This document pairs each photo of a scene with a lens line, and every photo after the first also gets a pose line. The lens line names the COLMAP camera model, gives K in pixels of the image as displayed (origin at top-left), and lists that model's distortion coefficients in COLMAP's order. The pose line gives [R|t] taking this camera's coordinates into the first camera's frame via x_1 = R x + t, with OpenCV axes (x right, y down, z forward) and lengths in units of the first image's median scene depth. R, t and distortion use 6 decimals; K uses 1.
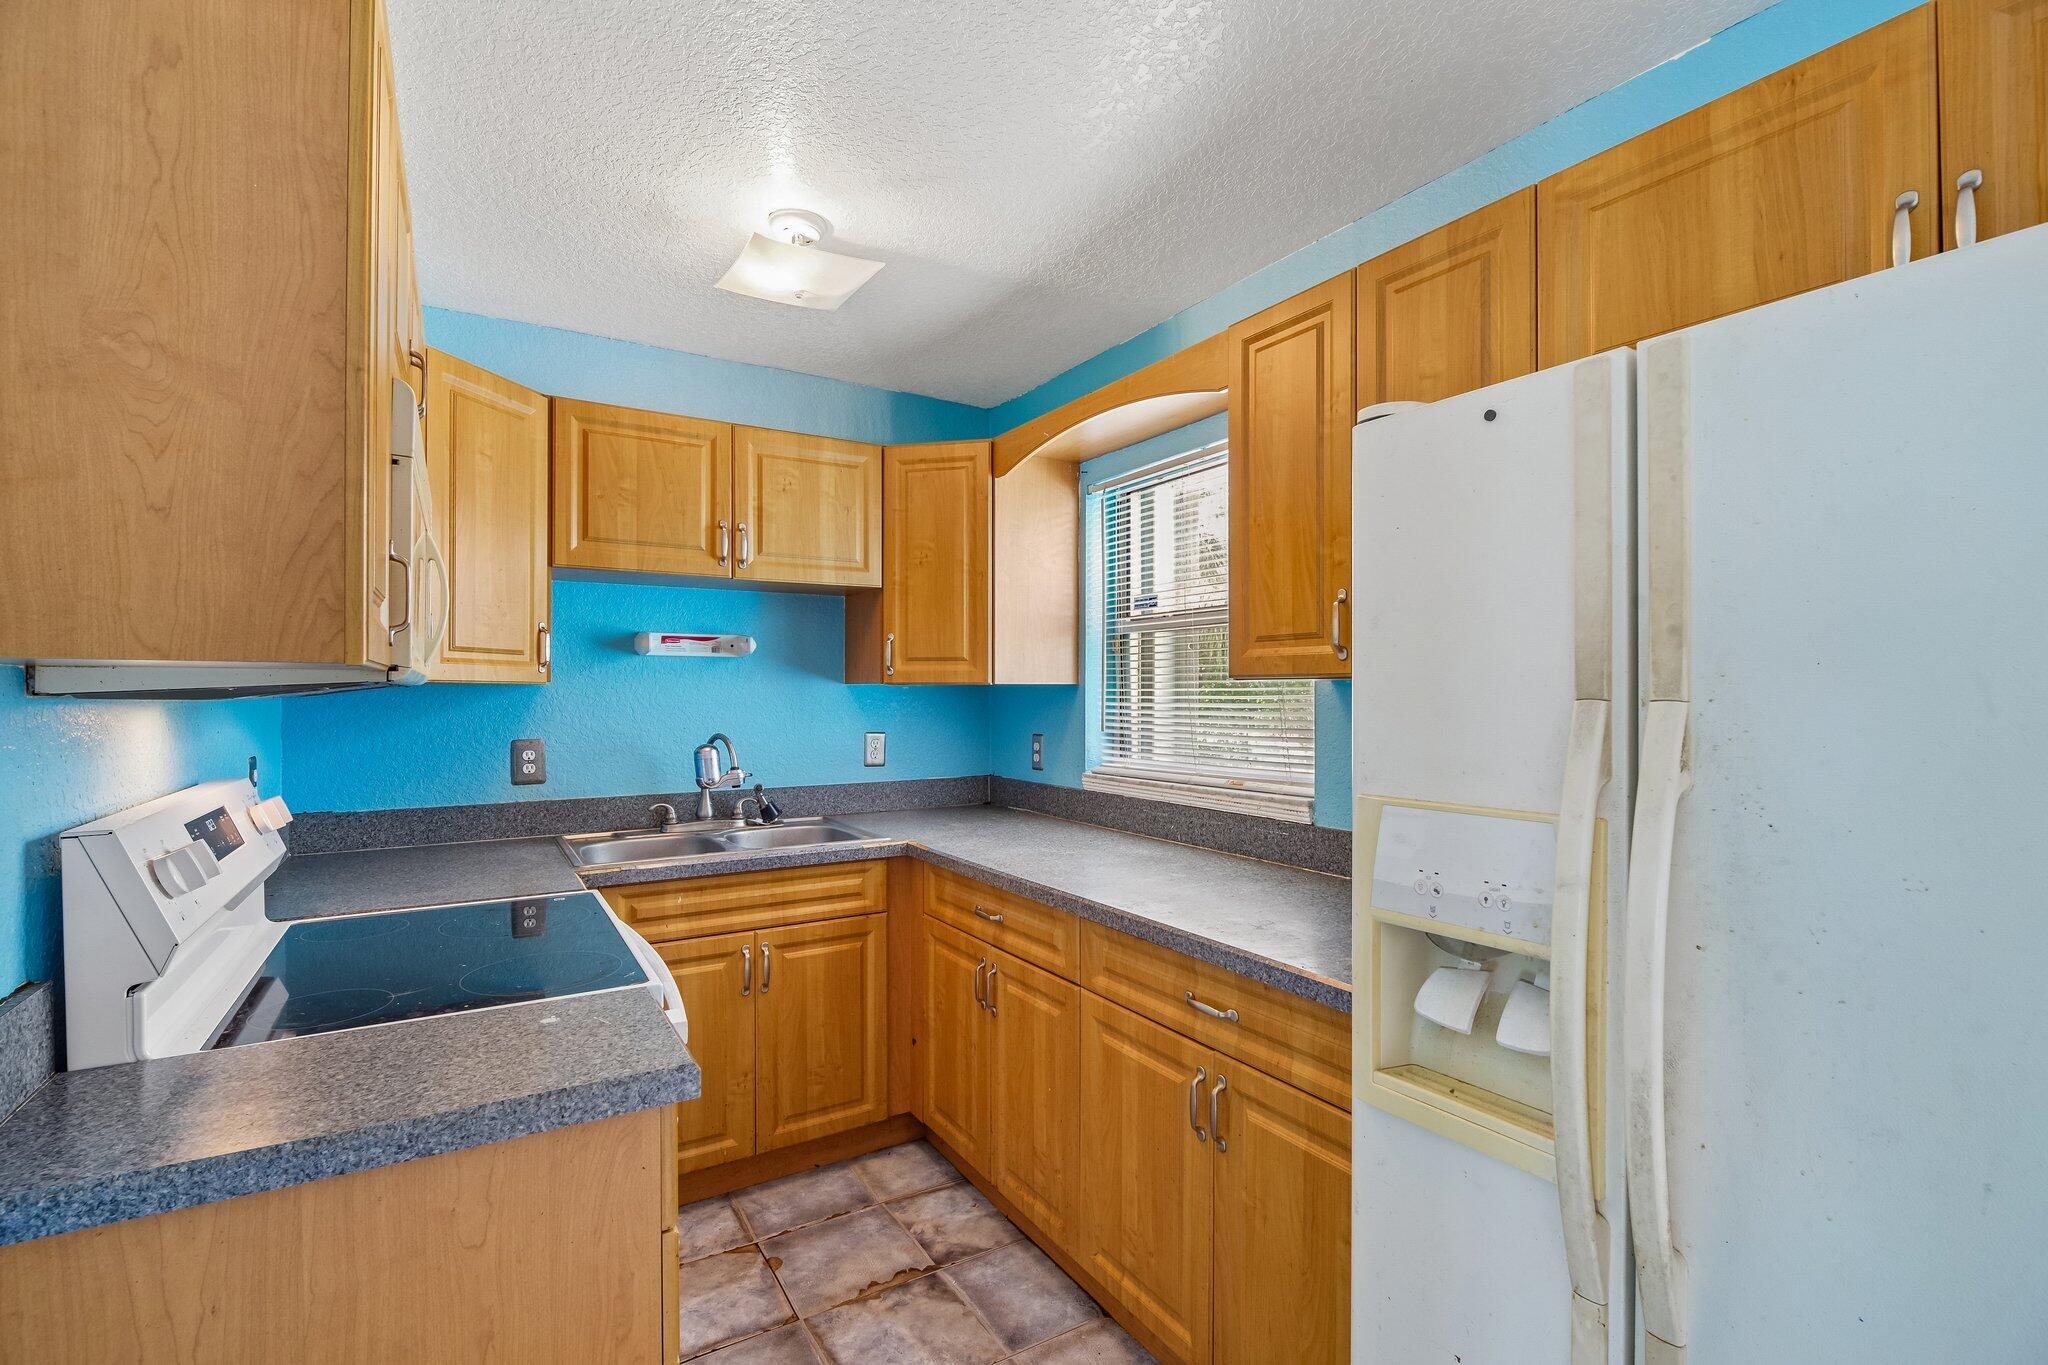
lens RADIAL K [[905.3, 0, 1027.5], [0, 905.3, 689.9], [0, 0, 1]] dist [-0.006593, -0.000877]
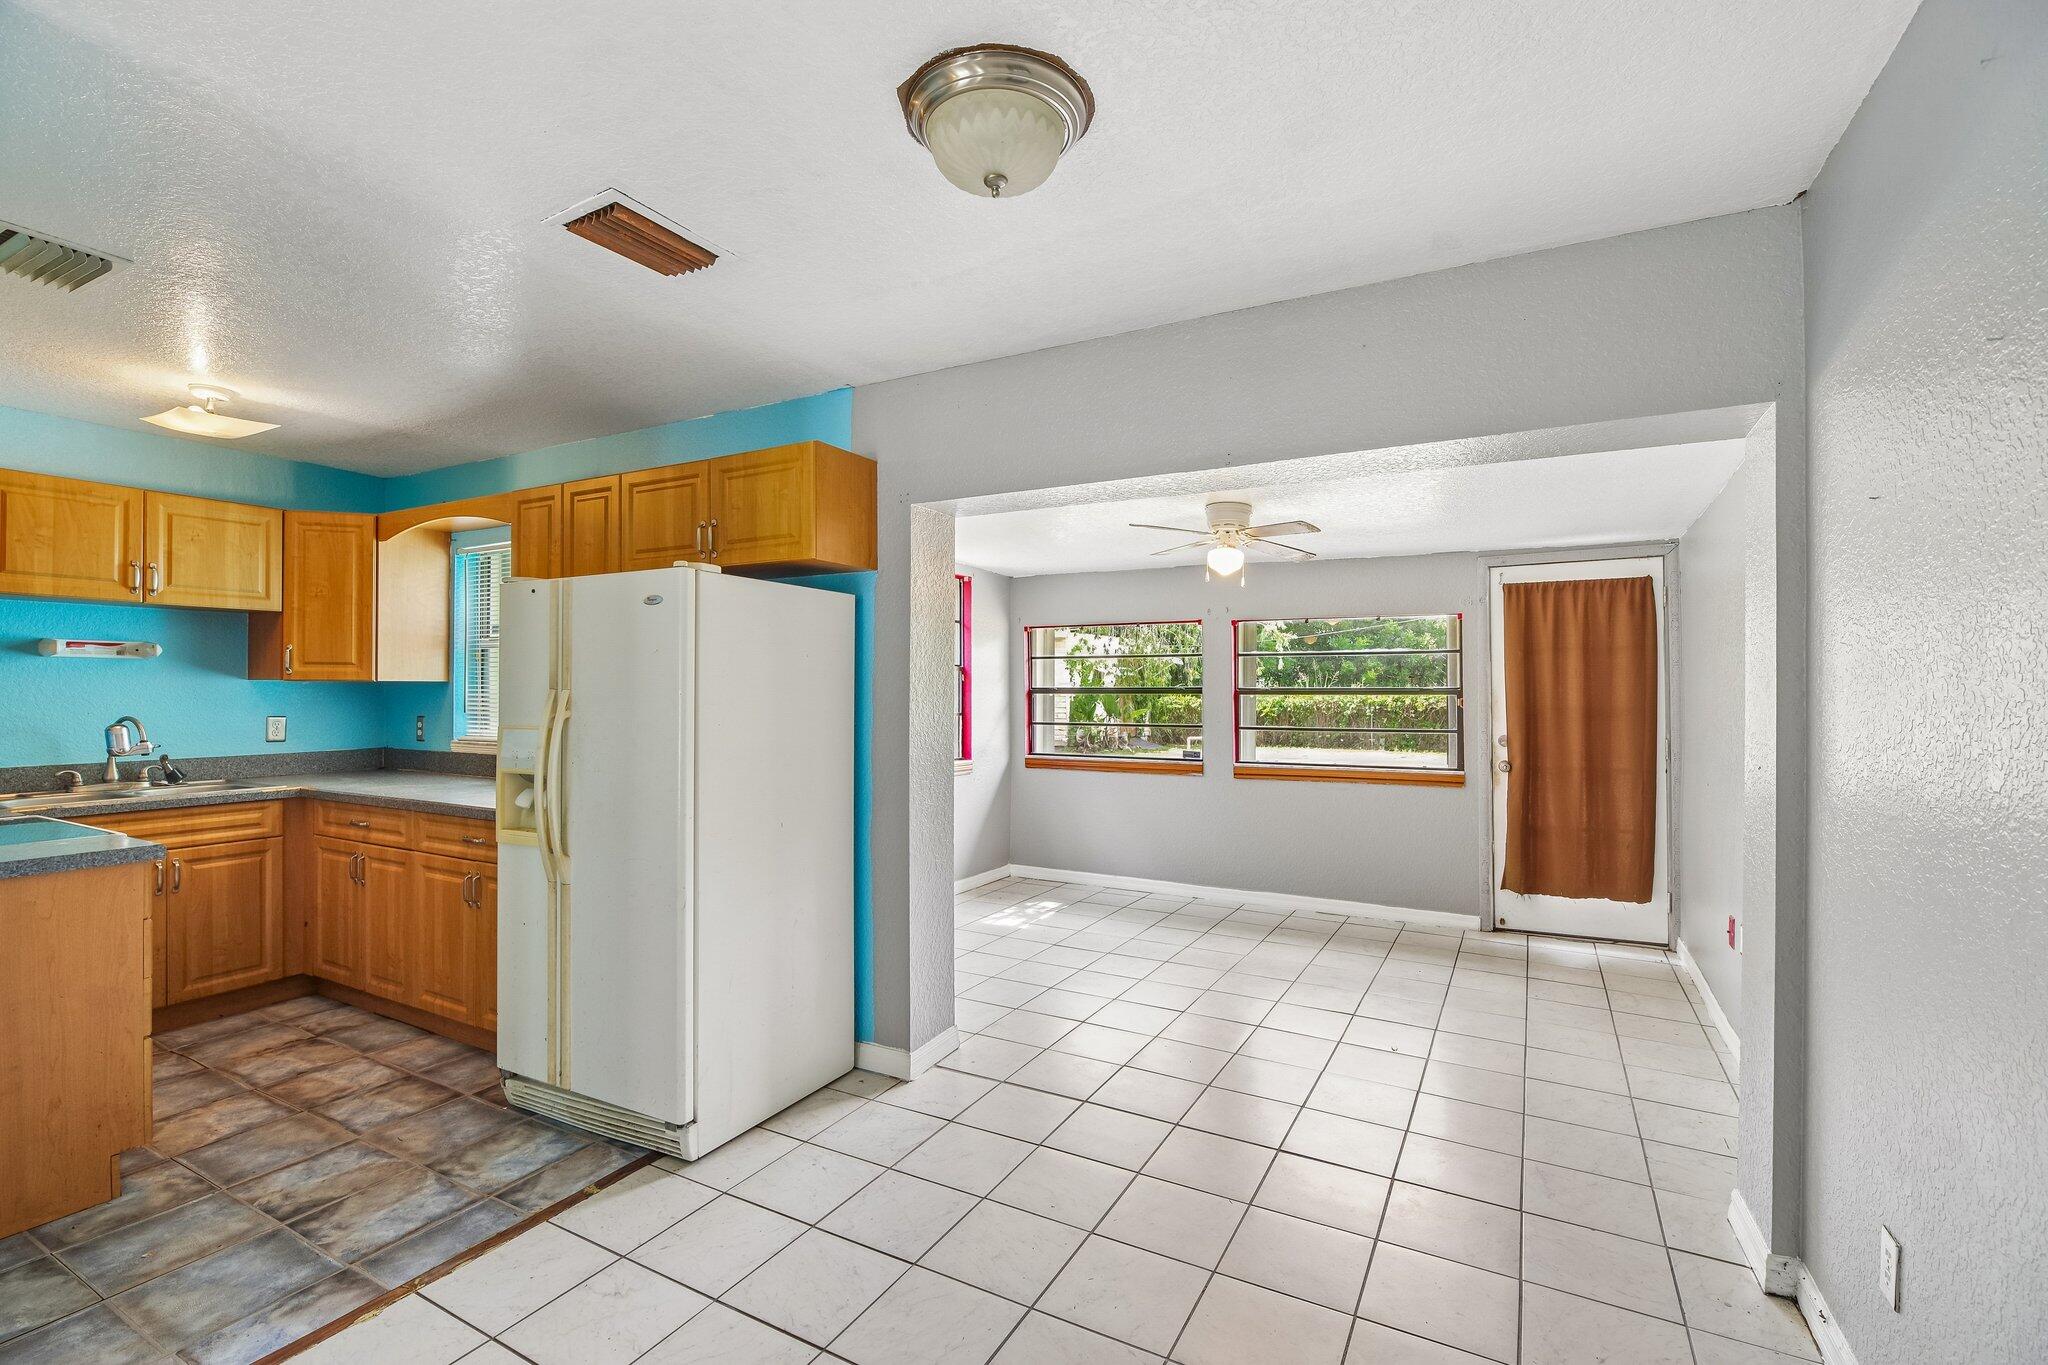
lens RADIAL K [[905.3, 0, 1023.4], [0, 905.3, 686.2], [0, 0, 1]] dist [-0.006593, -0.000877]
pose [[0.872588, 0.005374, 0.488427, 0.179856], [-0.005535, 0.999984, -0.001114, -0.002396], [-0.488425, -0.001731, 0.872604, -0.872162]]
